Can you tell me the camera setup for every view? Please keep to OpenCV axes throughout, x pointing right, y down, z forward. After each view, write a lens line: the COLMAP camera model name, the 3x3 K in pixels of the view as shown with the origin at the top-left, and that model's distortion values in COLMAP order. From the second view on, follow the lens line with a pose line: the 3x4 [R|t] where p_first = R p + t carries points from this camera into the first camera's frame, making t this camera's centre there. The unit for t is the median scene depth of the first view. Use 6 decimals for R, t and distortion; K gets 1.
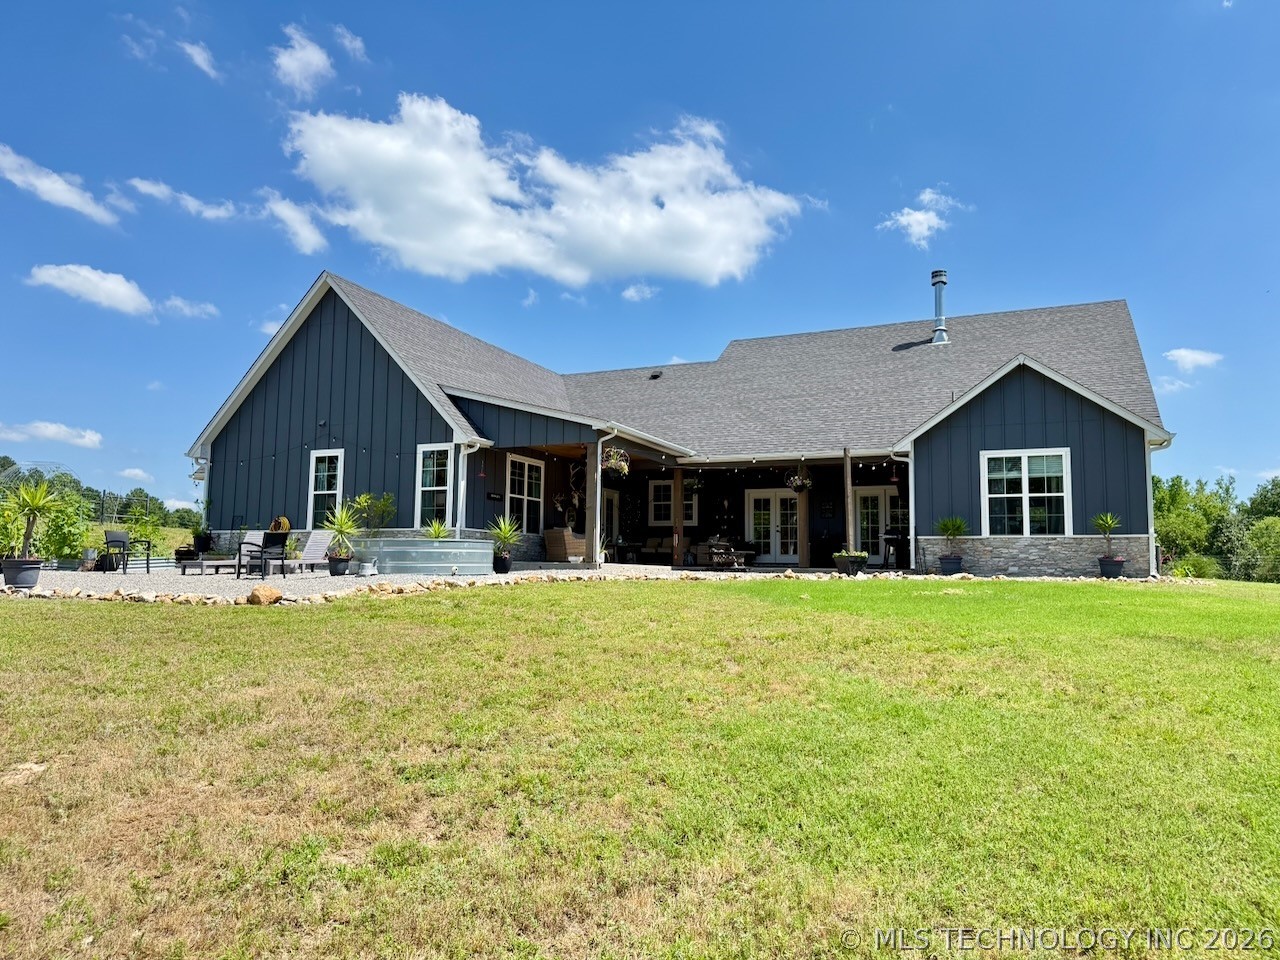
lens RADIAL K [[881.4, 0, 640.0], [0, 881.4, 480.0], [0, 0, 1]] dist [0.093046, -0.161146]
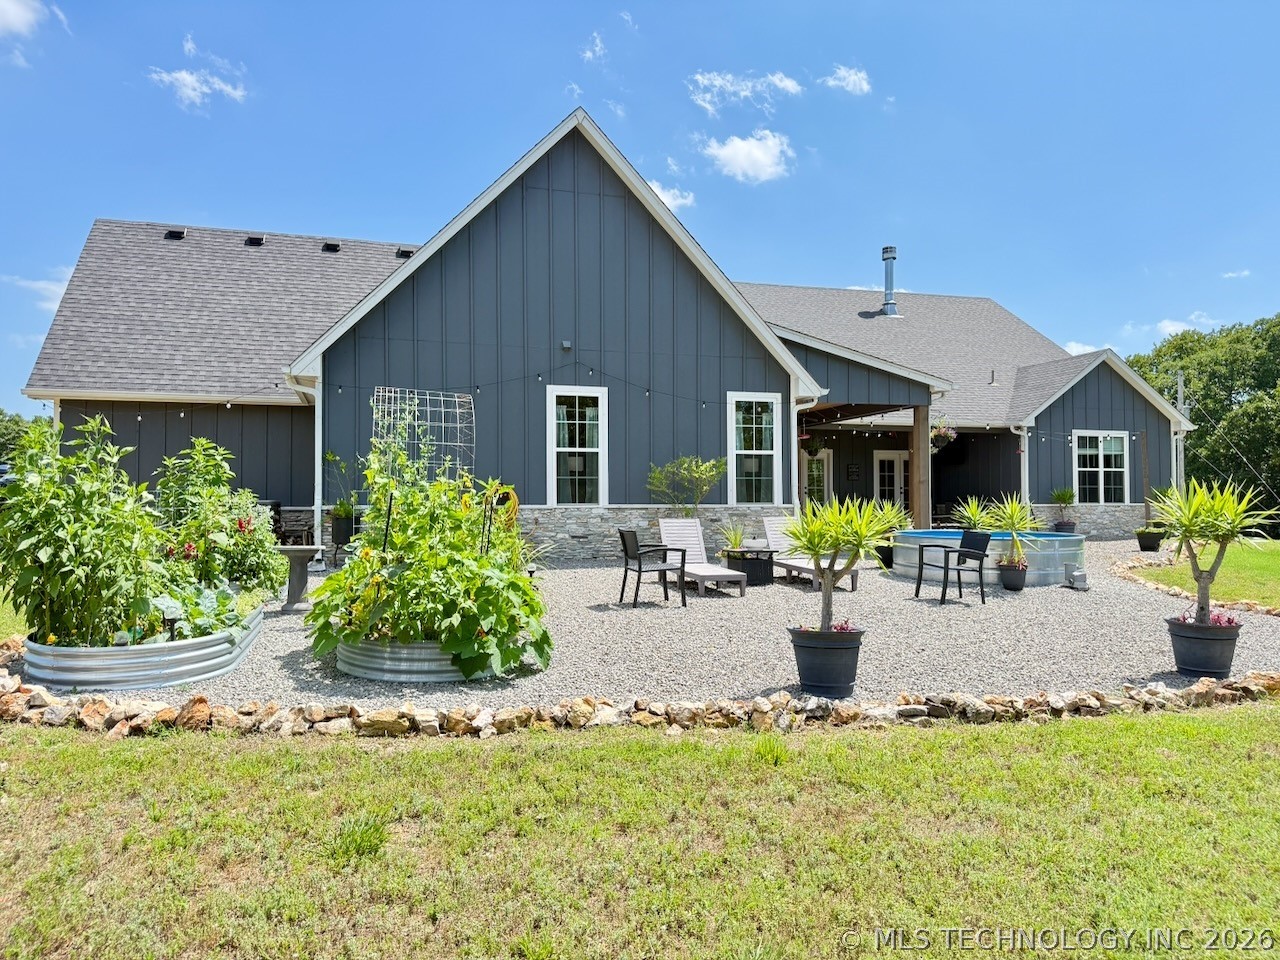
lens RADIAL K [[881.4, 0, 640.0], [0, 881.4, 480.0], [0, 0, 1]] dist [0.093046, -0.161146]
pose [[0.760263, 0.002595, 0.649610, -0.794139], [-0.055689, 0.996571, 0.061193, -0.007473], [-0.647224, -0.082699, 0.757801, 0.490686]]
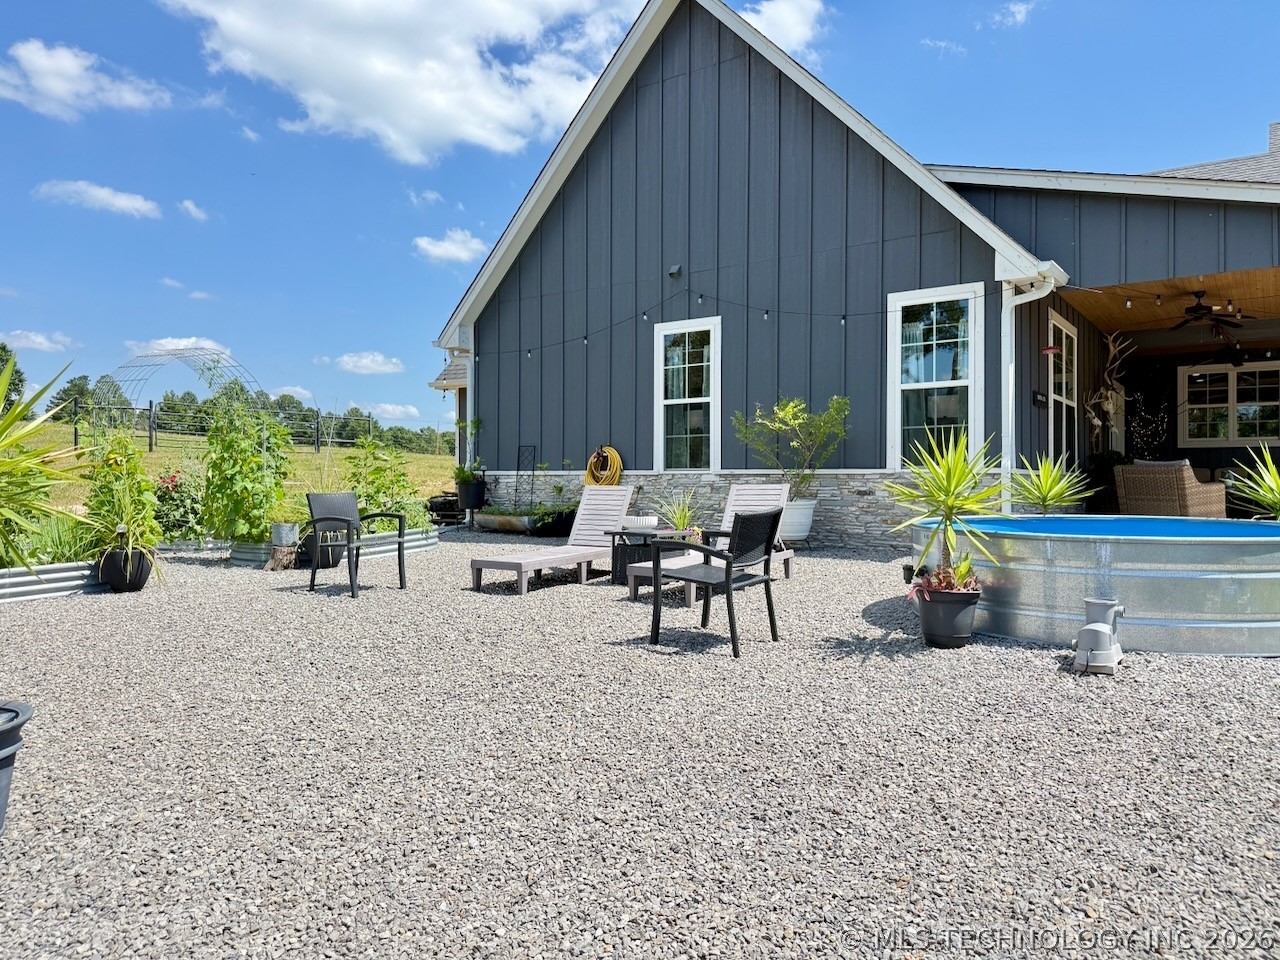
lens RADIAL K [[881.4, 0, 640.0], [0, 881.4, 480.0], [0, 0, 1]] dist [0.093046, -0.161146]
pose [[0.976322, -0.007997, -0.216173, -0.282920], [0.029144, 0.995068, 0.094817, 0.010446], [0.214349, -0.098872, 0.971740, 0.503494]]
